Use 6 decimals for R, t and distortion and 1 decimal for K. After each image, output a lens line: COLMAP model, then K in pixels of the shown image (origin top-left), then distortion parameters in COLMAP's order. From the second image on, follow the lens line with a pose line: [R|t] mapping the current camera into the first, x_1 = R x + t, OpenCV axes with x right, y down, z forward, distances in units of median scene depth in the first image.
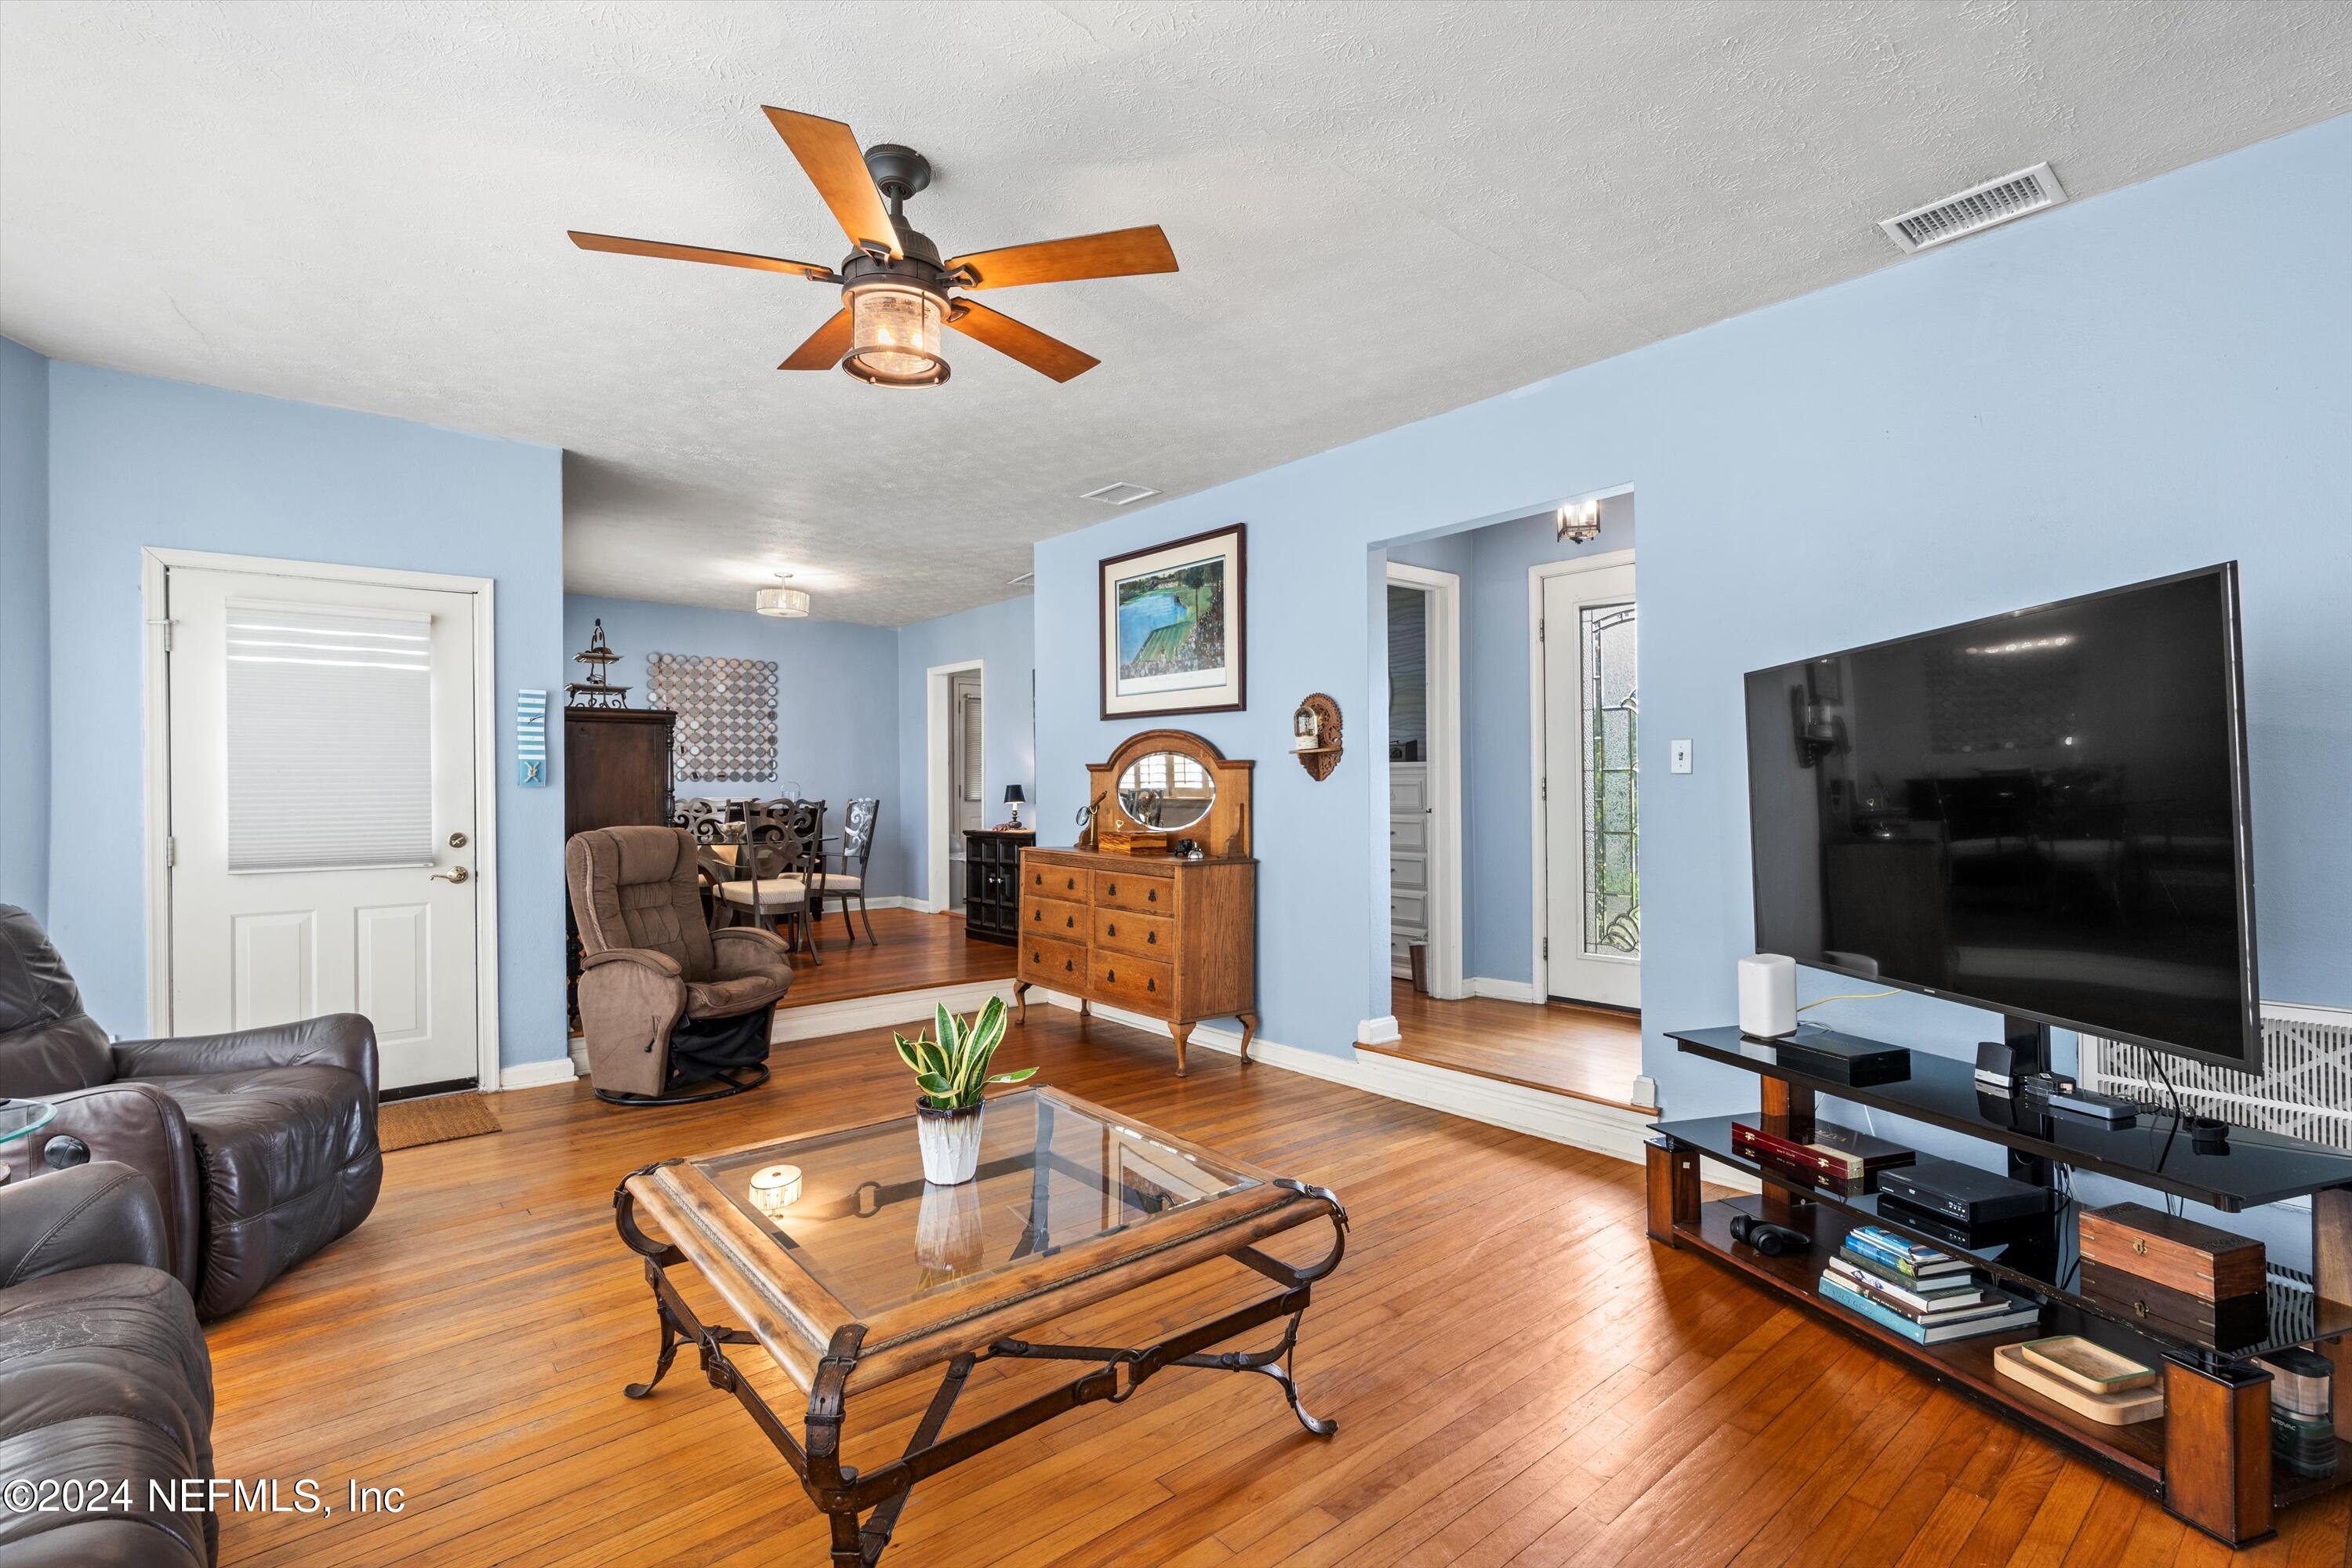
lens RADIAL K [[1068.5, 0, 1182.2], [0, 1068.5, 775.1], [0, 0, 1]] dist [0.001834, 0.000020]
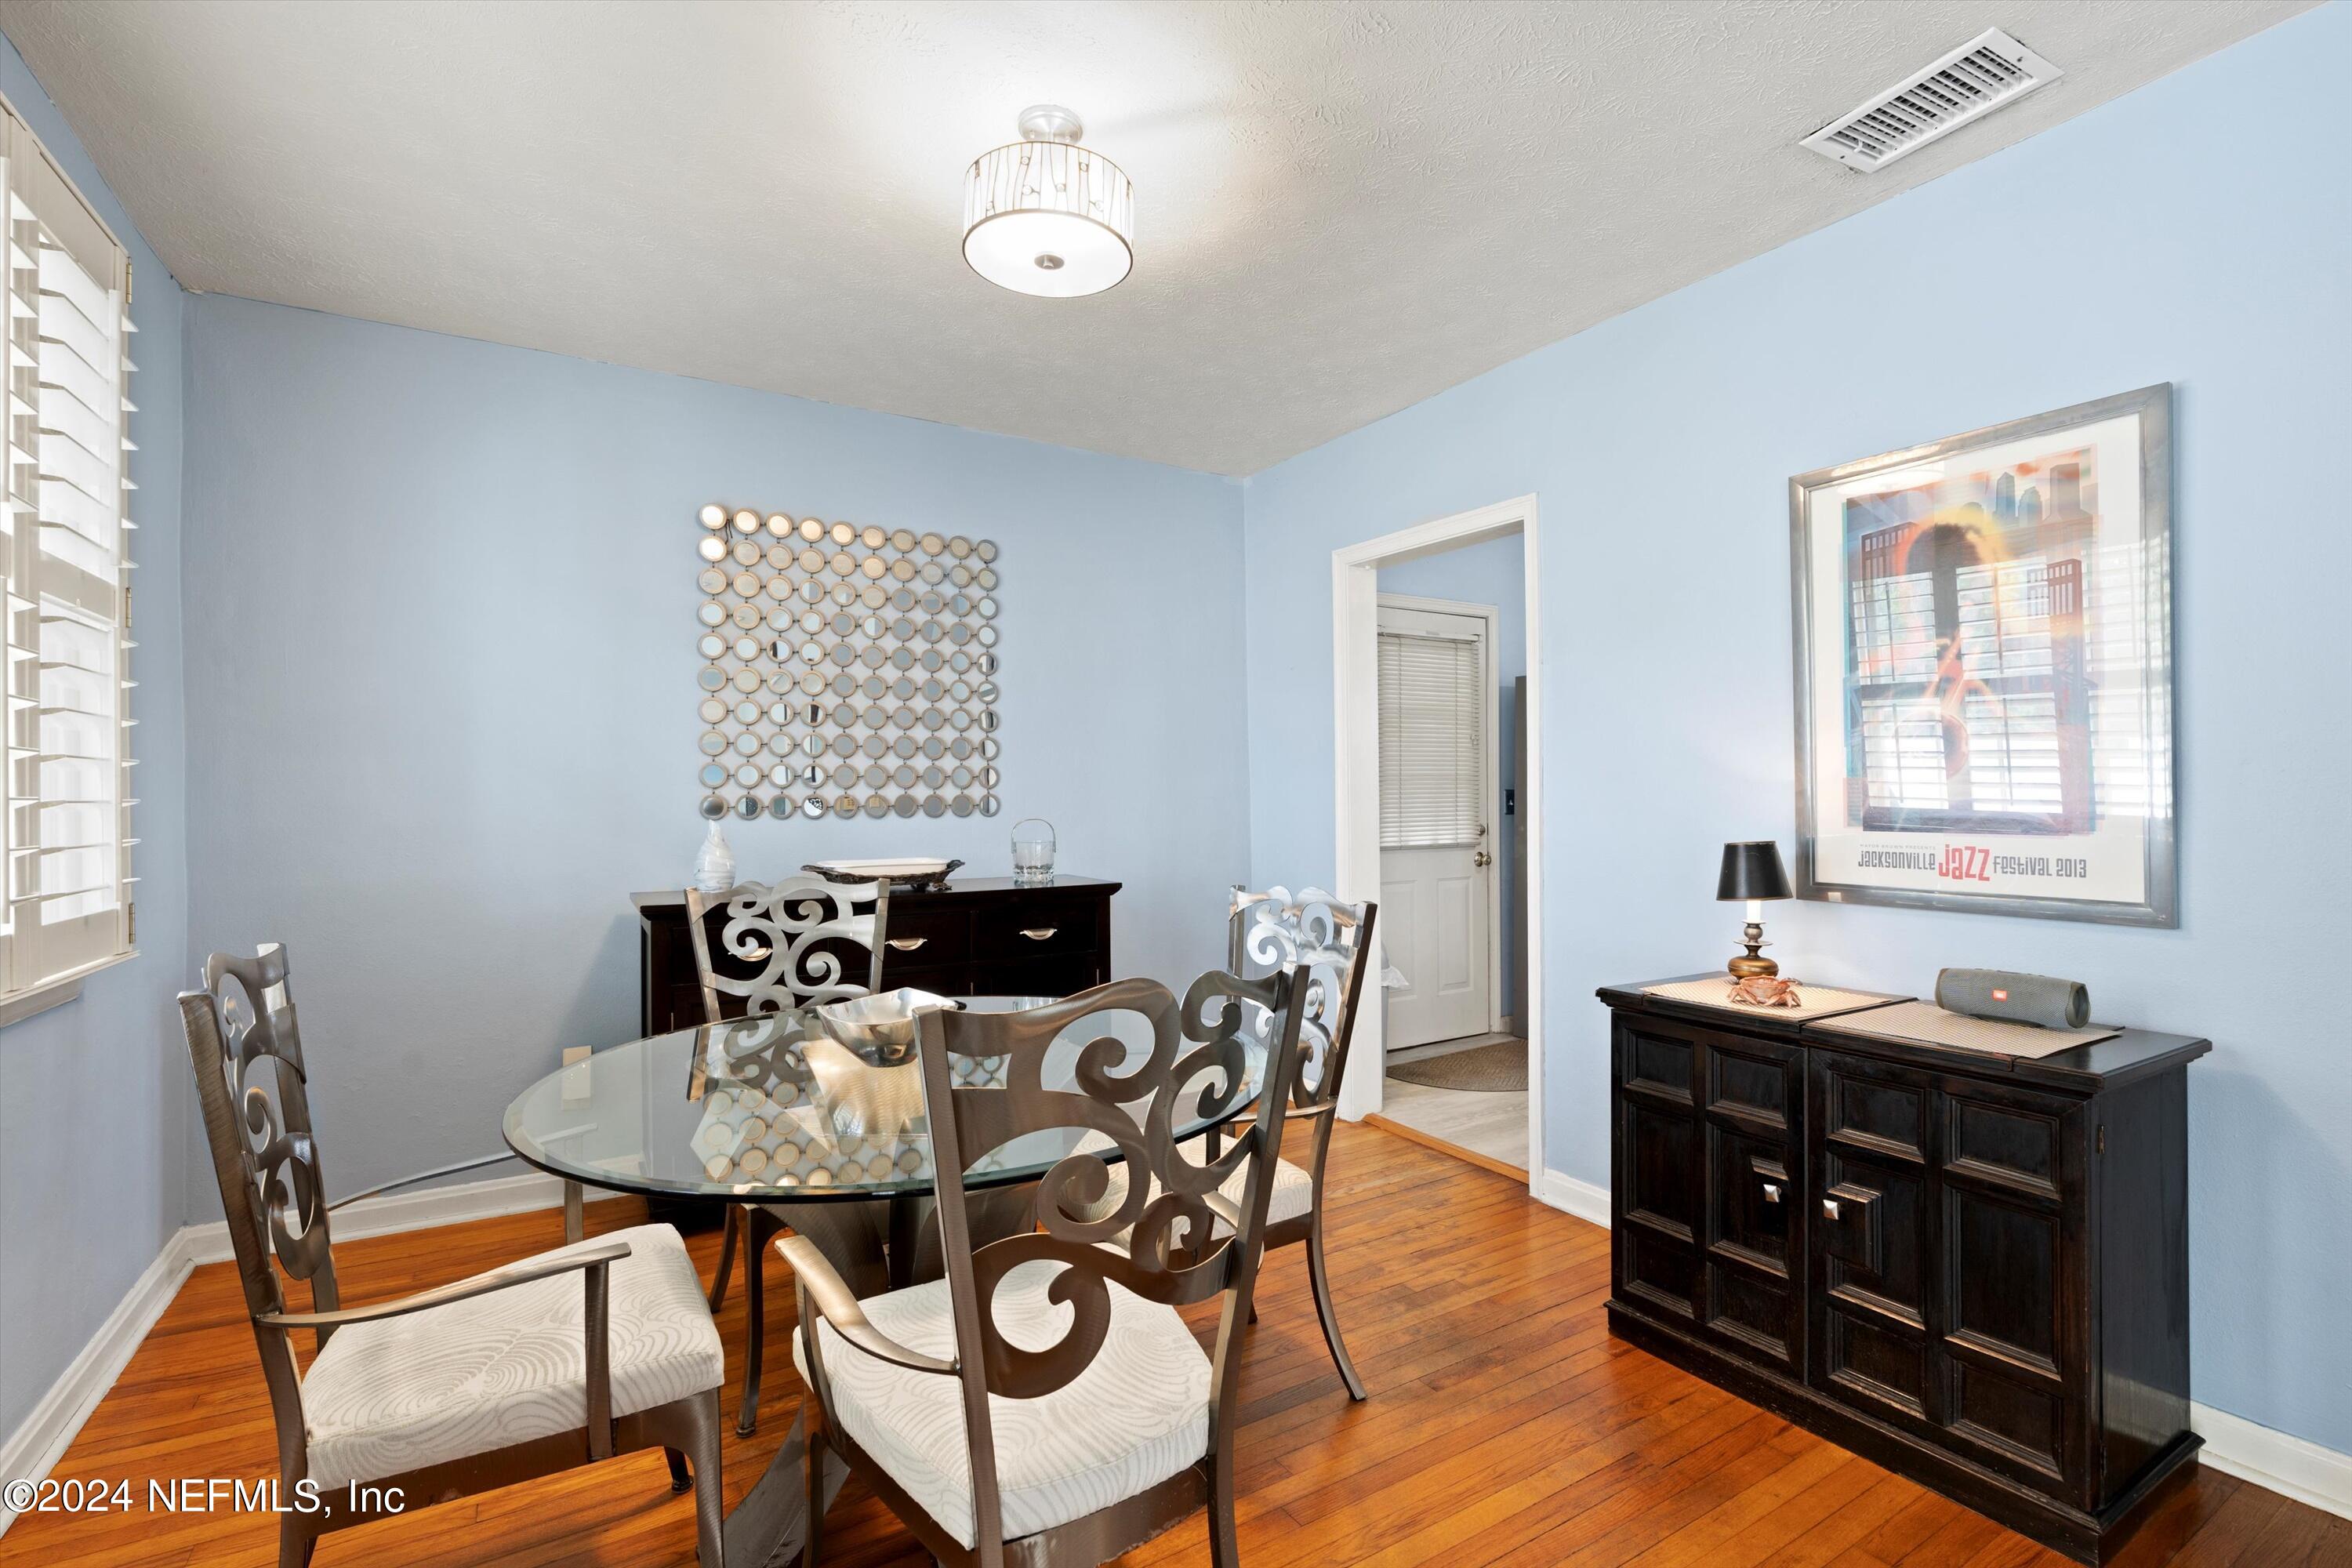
lens RADIAL K [[1068.5, 0, 1176.0], [0, 1068.5, 785.8], [0, 0, 1]] dist [0.001834, 0.000020]
pose [[0.986483, -0.002858, -0.163837, -0.242122], [0.003992, 0.999970, 0.006593, -0.009039], [0.163814, -0.007158, 0.986465, 0.596211]]
